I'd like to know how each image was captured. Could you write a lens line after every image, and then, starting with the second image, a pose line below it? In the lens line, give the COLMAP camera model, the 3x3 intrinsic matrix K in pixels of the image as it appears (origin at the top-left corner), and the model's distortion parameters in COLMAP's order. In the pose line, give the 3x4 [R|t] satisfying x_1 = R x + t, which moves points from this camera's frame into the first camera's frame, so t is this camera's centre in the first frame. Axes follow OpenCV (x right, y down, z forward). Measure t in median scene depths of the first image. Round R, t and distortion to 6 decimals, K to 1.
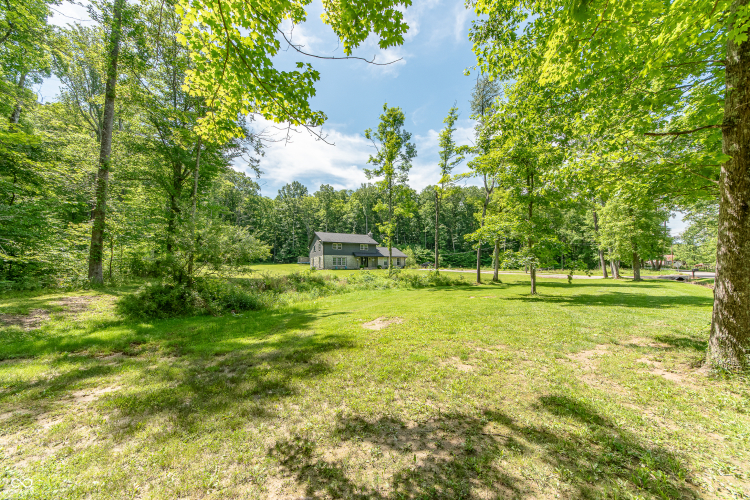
lens RADIAL K [[270.5, 0, 374.3], [0, 270.5, 251.6], [0, 0, 1]] dist [-0.000990, 0.000080]
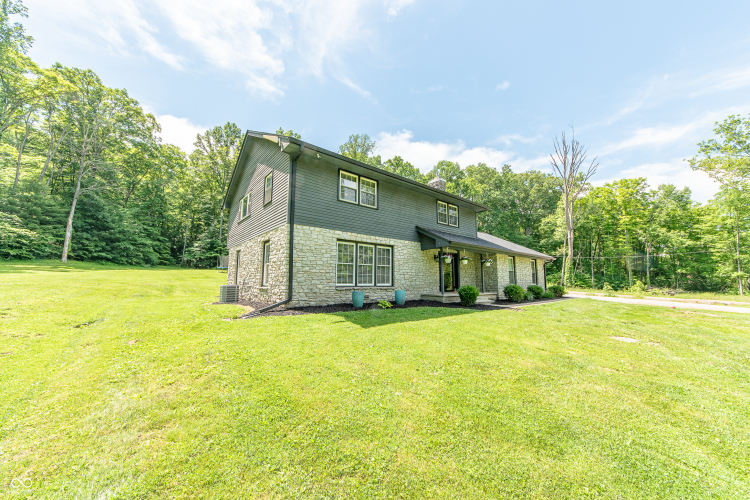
lens RADIAL K [[270.5, 0, 374.3], [0, 270.5, 251.6], [0, 0, 1]] dist [-0.000990, 0.000080]
pose [[0.987874, 0.020860, 0.153849, -0.110581], [-0.016860, 0.999486, -0.027256, 0.023933], [-0.154339, 0.024332, 0.987718, 0.567444]]
